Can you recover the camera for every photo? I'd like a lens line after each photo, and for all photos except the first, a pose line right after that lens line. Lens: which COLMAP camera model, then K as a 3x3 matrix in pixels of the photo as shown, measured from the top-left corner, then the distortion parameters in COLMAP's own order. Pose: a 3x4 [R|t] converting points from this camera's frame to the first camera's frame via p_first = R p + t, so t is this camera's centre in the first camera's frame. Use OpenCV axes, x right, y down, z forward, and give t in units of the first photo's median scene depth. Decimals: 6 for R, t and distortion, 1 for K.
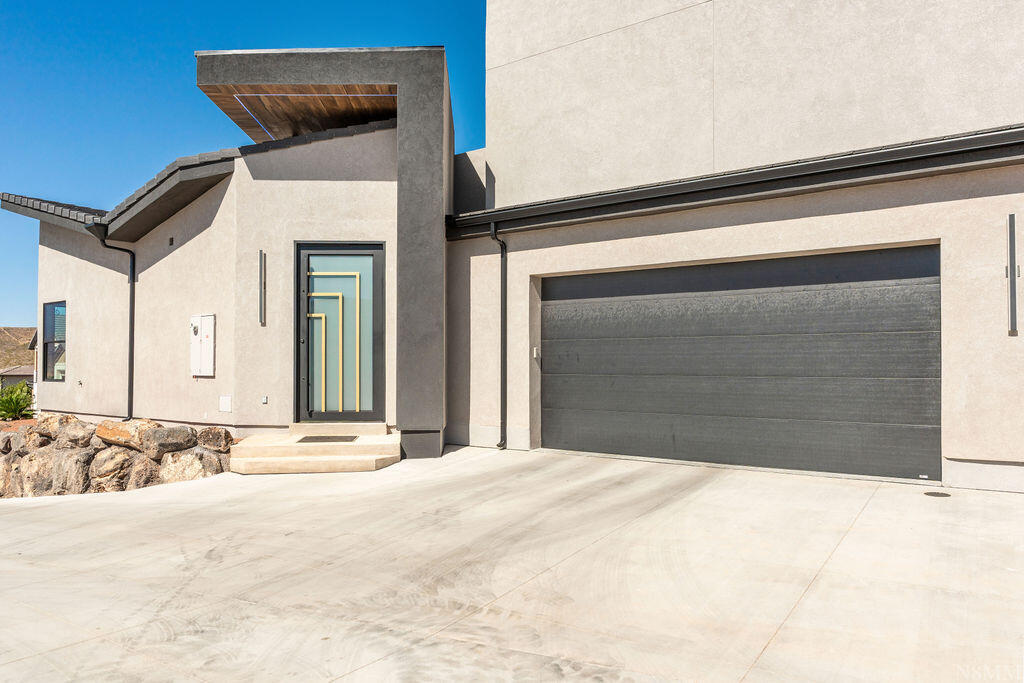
lens RADIAL K [[689.0, 0, 512.0], [0, 689.0, 356.1], [0, 0, 1]] dist [-0.004813, -0.002476]
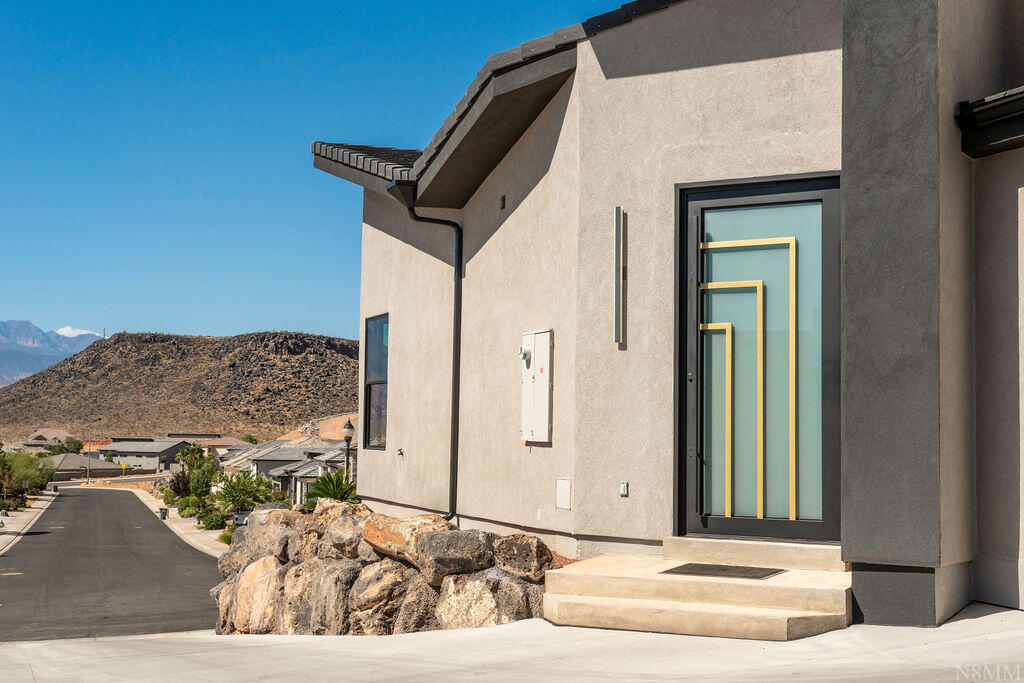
lens RADIAL K [[1469.5, 0, 512.0], [0, 1469.5, 341.5], [0, 0, 1]] dist [0.009957, 0.059142]
pose [[0.826572, -0.021707, -0.562413, 0.205610], [-0.005915, 0.998866, -0.047246, 0.004373], [0.562800, 0.042378, 0.825506, 0.018133]]
